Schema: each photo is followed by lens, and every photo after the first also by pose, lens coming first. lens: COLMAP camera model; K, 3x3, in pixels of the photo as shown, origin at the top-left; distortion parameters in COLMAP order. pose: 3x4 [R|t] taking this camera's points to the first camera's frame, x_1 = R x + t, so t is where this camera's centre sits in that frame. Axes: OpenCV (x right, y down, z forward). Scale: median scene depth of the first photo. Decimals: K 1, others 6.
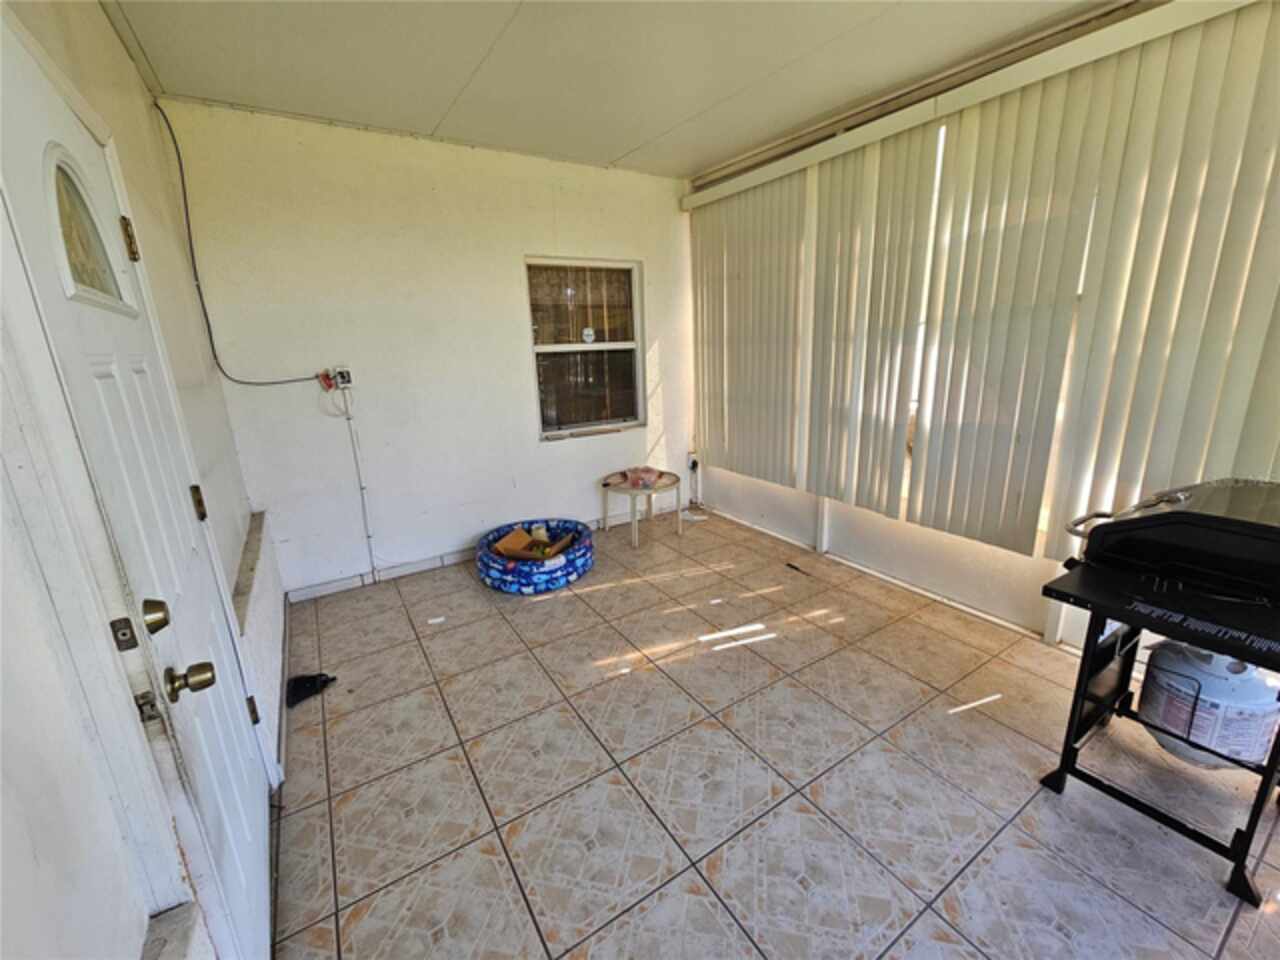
lens RADIAL K [[523.0, 0, 648.2], [0, 523.0, 482.2], [0, 0, 1]] dist [-0.000198, -0.000565]
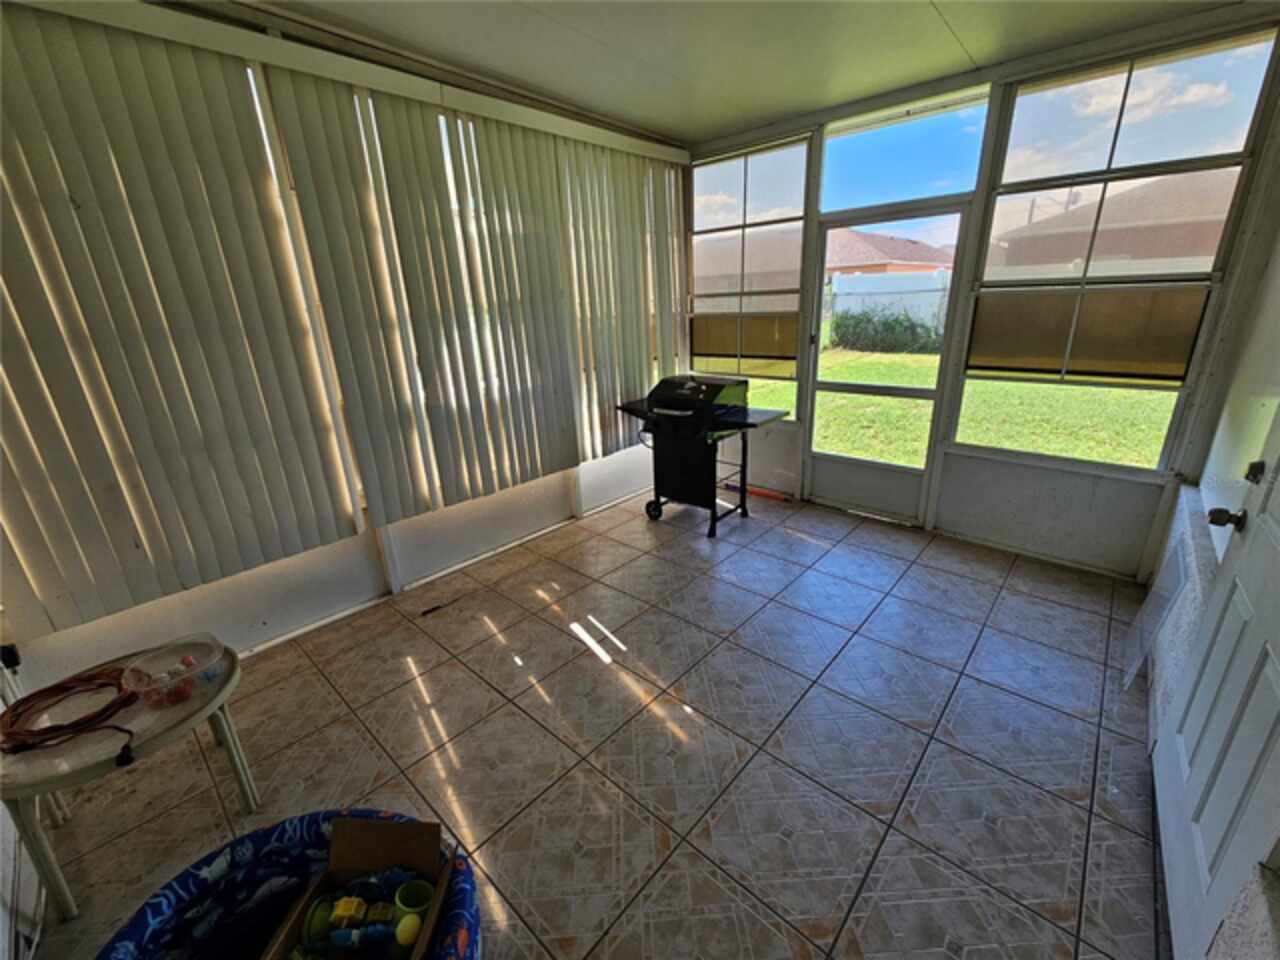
lens RADIAL K [[523.0, 0, 649.9], [0, 523.0, 474.7], [0, 0, 1]] dist [-0.000198, -0.000565]
pose [[-0.265334, -0.265727, 0.926816, -0.628416], [0.294168, 0.893125, 0.340284, -0.249038], [-0.918185, 0.362928, -0.158809, 0.940645]]
